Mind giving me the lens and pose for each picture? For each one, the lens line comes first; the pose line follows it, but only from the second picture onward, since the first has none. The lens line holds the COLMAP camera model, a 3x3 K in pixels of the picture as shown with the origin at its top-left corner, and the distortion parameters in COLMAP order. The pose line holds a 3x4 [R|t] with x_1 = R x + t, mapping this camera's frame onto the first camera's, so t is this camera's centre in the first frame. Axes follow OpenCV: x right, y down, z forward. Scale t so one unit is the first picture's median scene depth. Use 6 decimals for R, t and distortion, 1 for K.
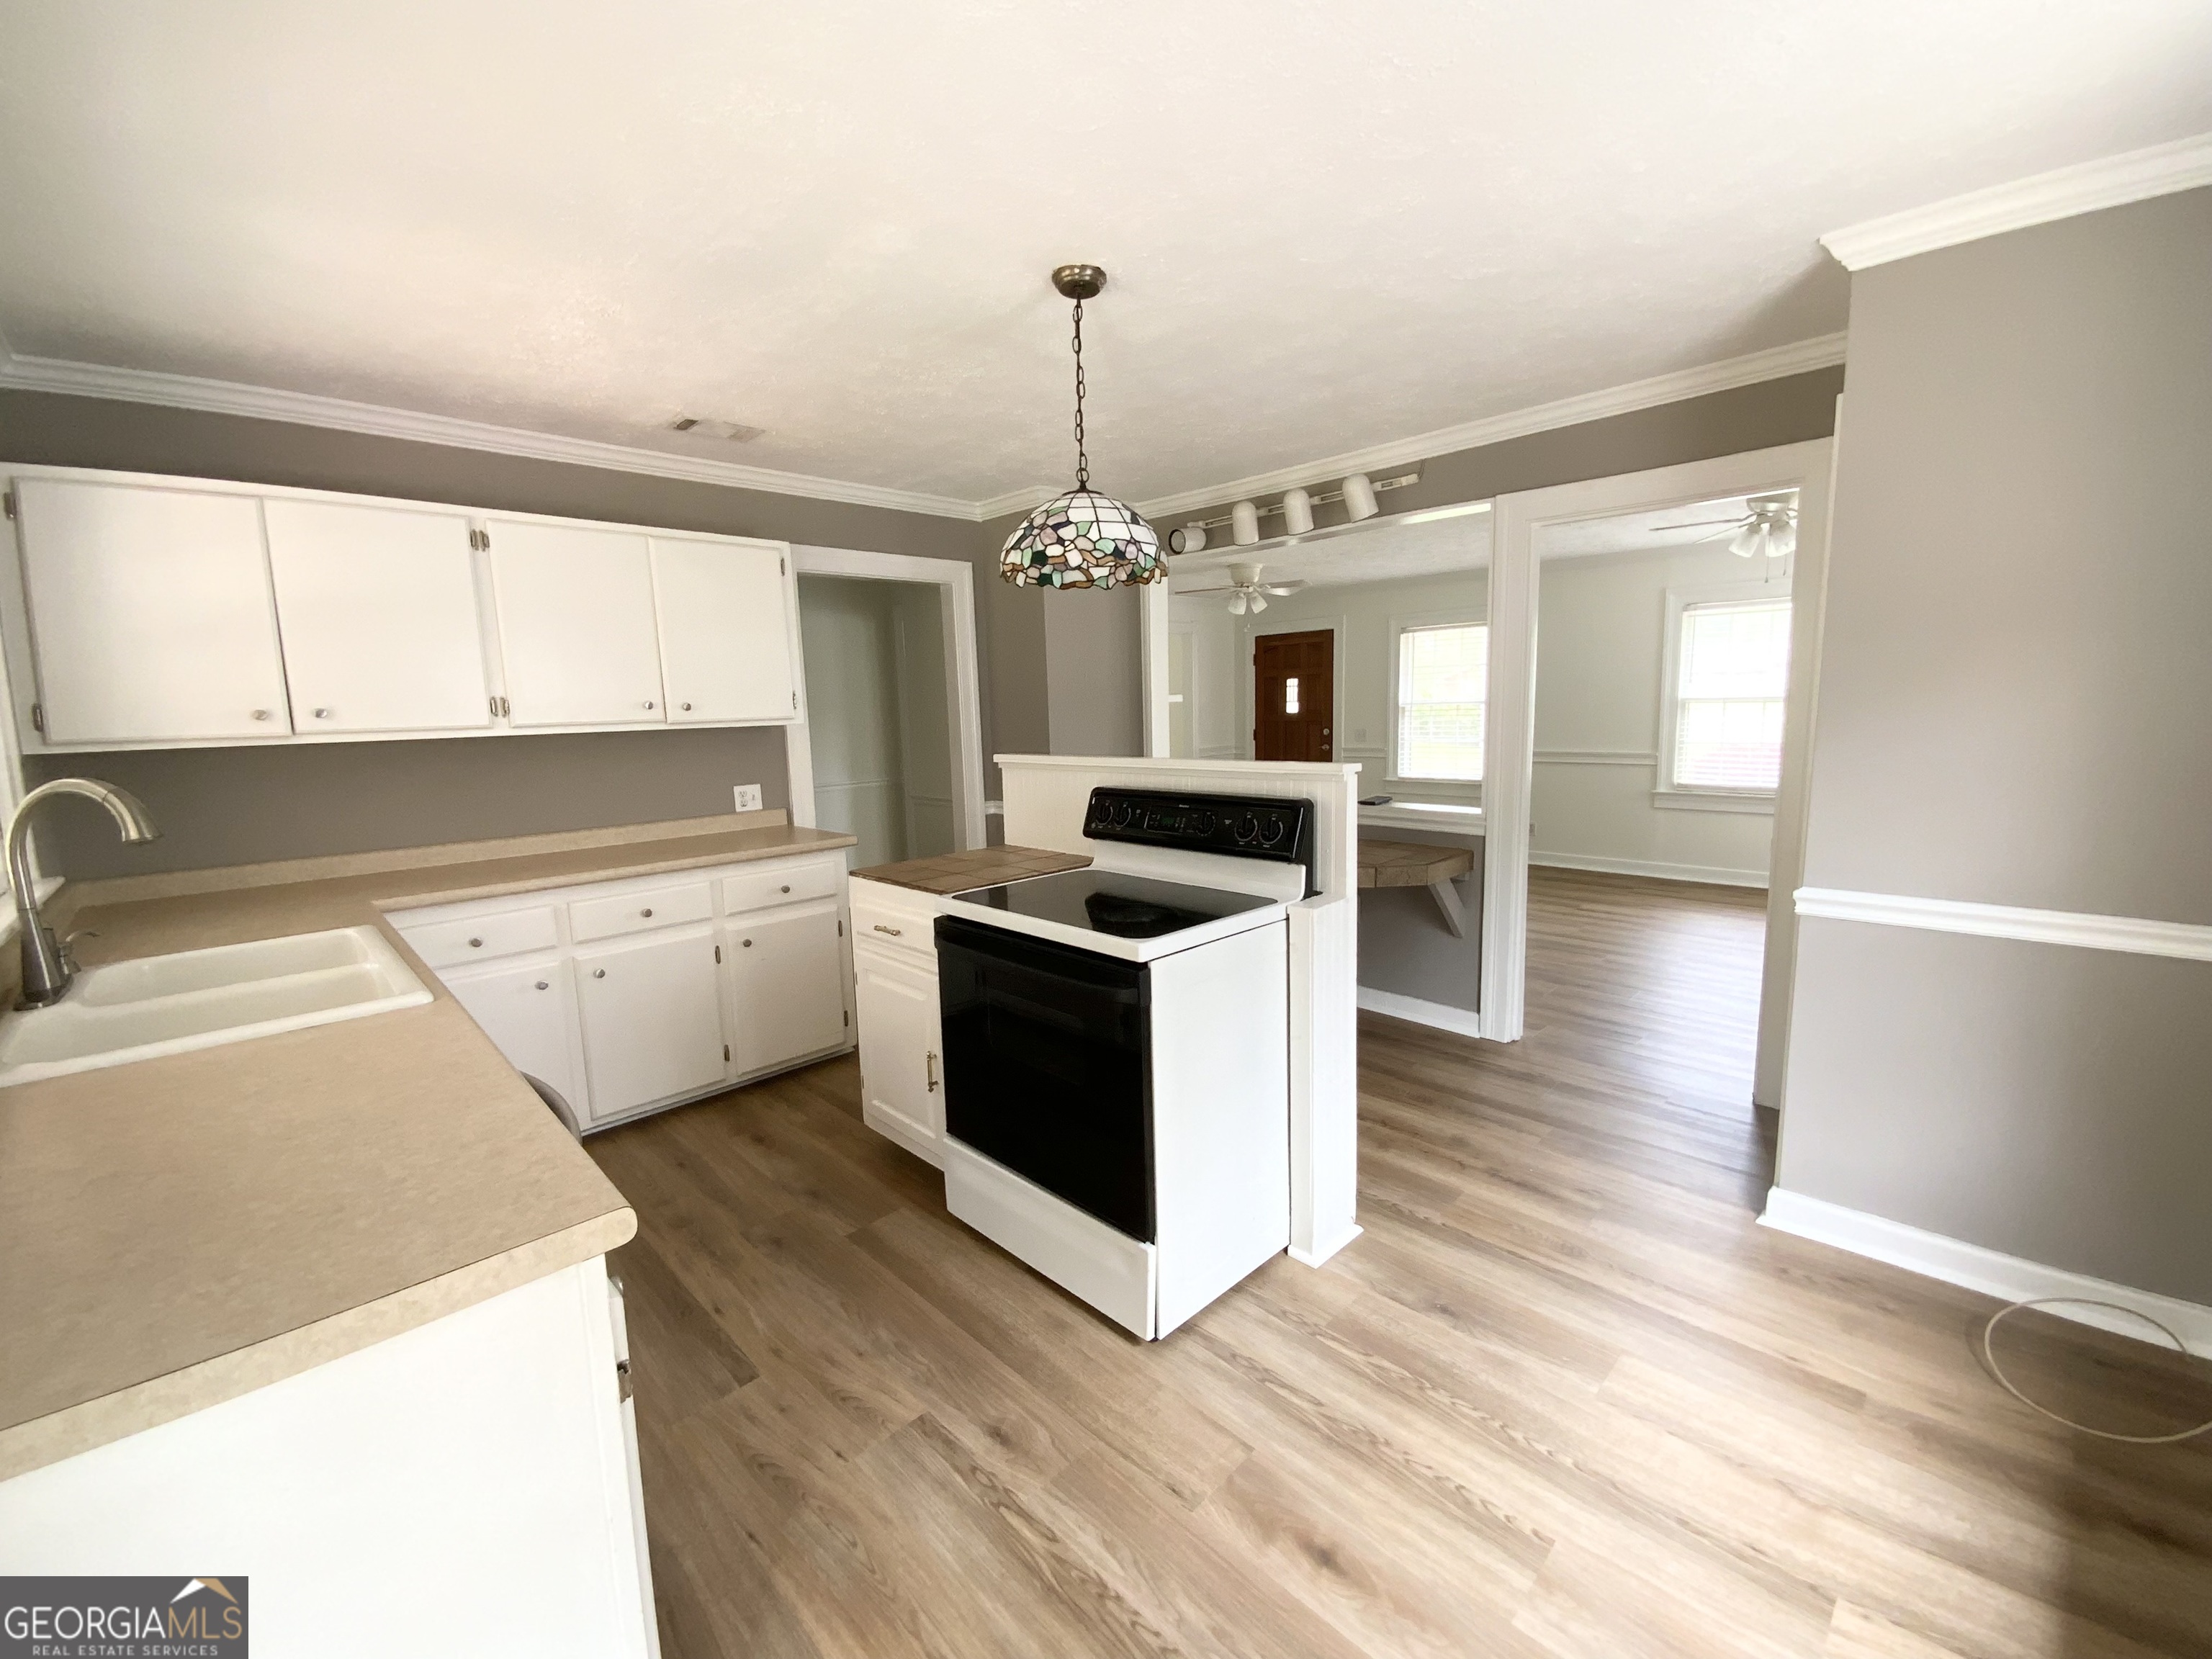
lens RADIAL K [[891.5, 0, 1100.5], [0, 891.5, 825.7], [0, 0, 1]] dist [-0.000886, -0.000282]
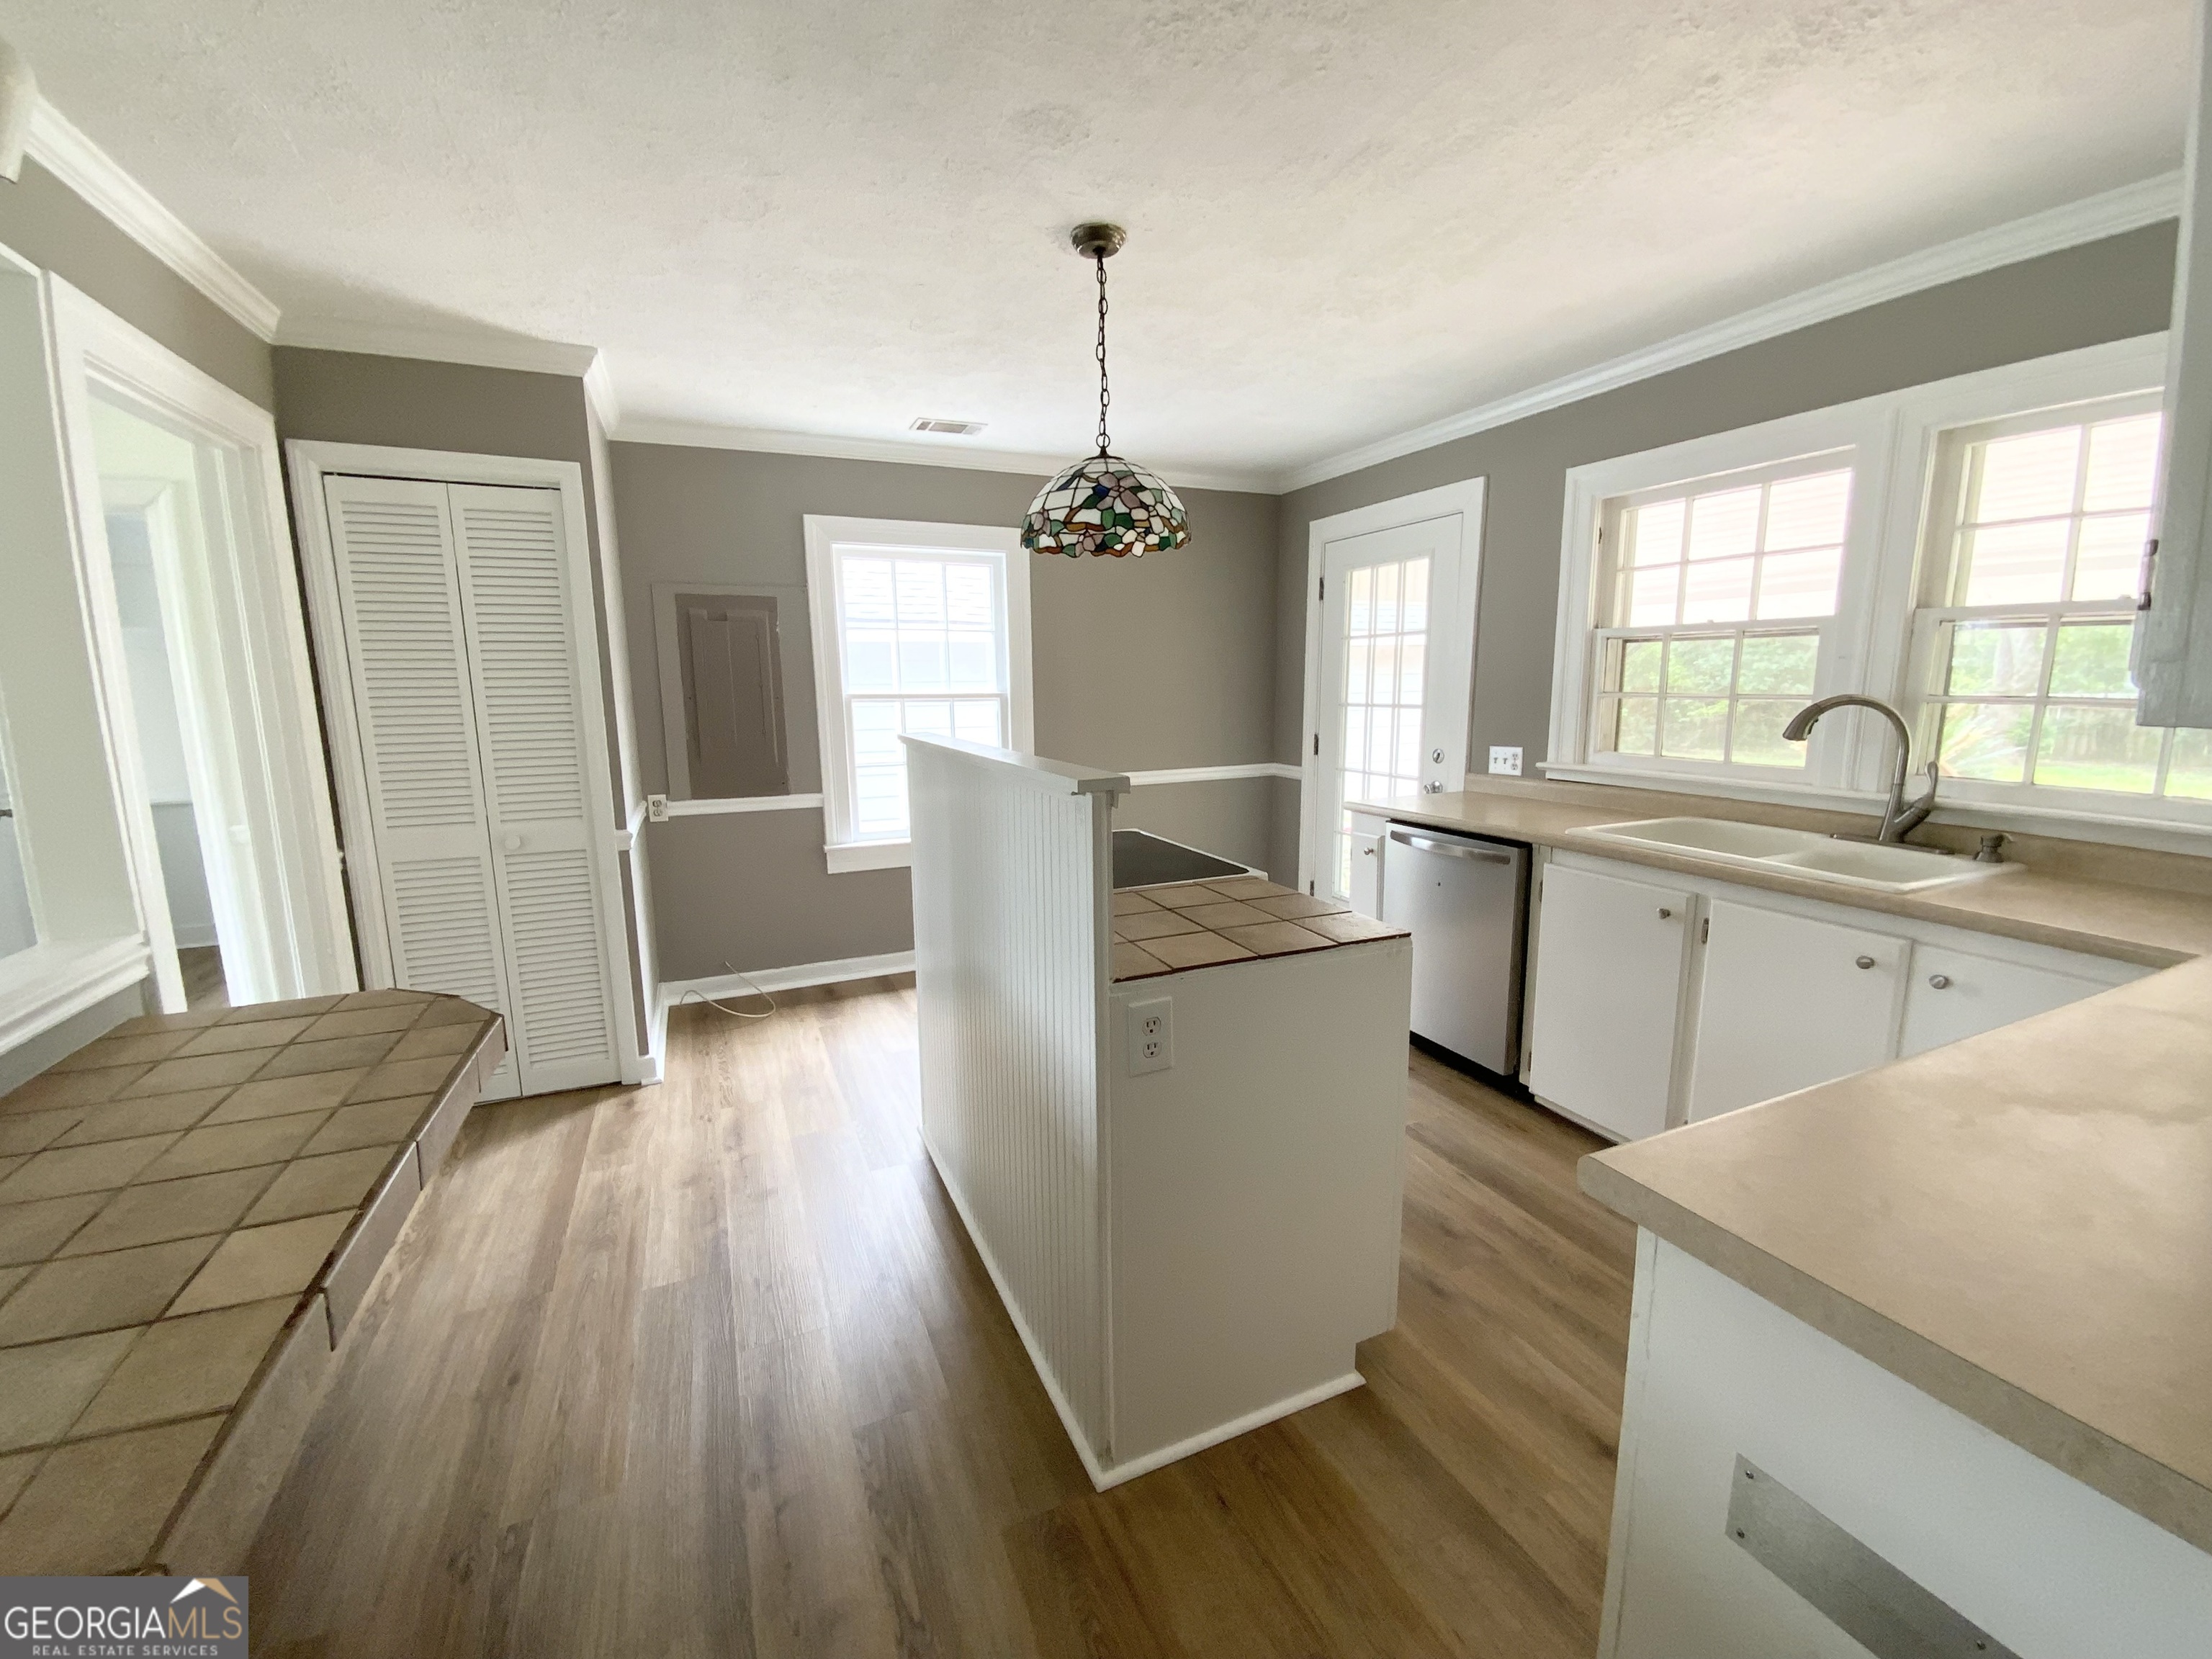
lens RADIAL K [[891.5, 0, 1100.5], [0, 891.5, 825.7], [0, 0, 1]] dist [-0.000886, -0.000282]
pose [[-0.933767, -0.019049, 0.357374, -0.160976], [0.086646, 0.956841, 0.277396, -0.109796], [-0.347234, 0.289988, -0.891816, 0.851808]]
